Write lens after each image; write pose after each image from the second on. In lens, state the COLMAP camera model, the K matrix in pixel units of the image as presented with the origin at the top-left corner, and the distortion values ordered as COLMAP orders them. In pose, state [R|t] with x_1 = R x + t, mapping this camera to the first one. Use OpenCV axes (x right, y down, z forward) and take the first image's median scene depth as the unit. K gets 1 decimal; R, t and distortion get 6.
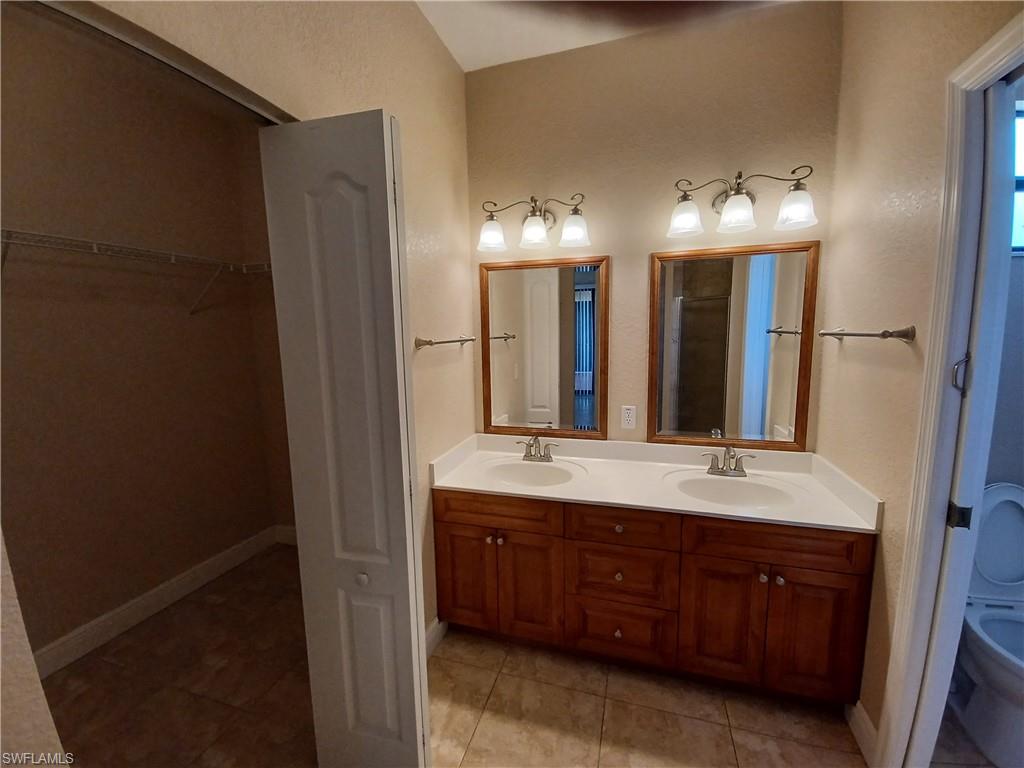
lens RADIAL K [[406.2, 0, 512.0], [0, 406.2, 384.0], [0, 0, 1]] dist [0.013432, -0.013050]
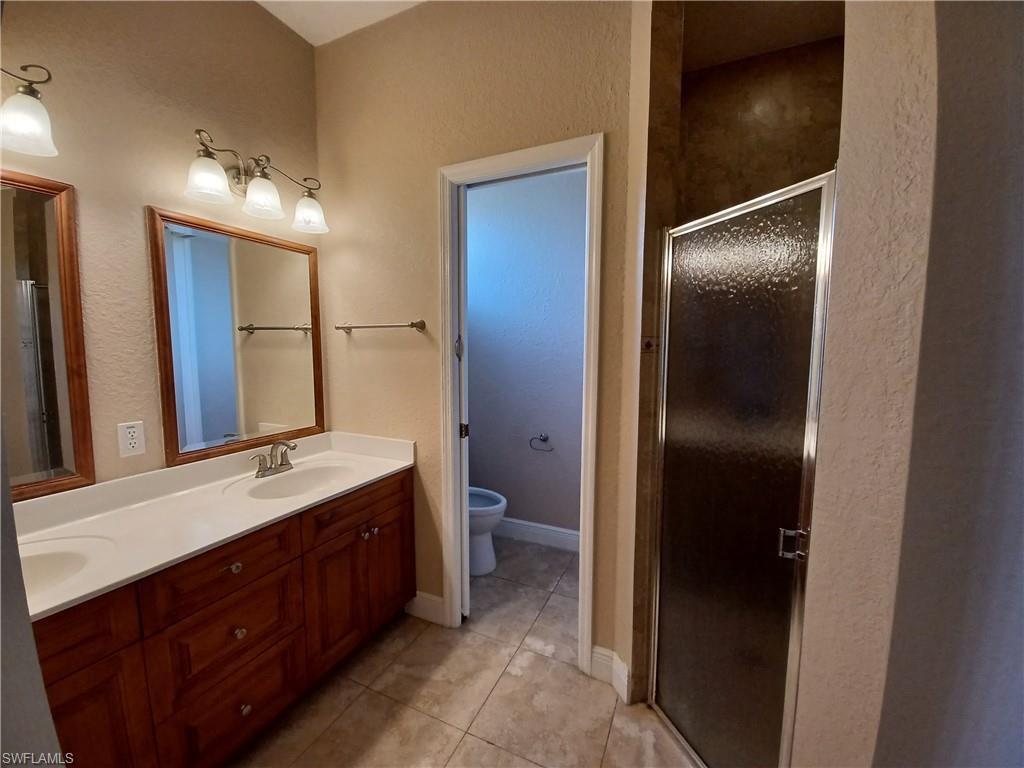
lens RADIAL K [[413.5, 0, 512.0], [0, 413.5, 384.0], [0, 0, 1]] dist [0.007957, -0.000196]
pose [[0.137613, -0.070984, 0.987939, -0.395435], [0.122358, 0.991007, 0.054161, 0.040109], [-0.982899, 0.113429, 0.145061, 0.349774]]
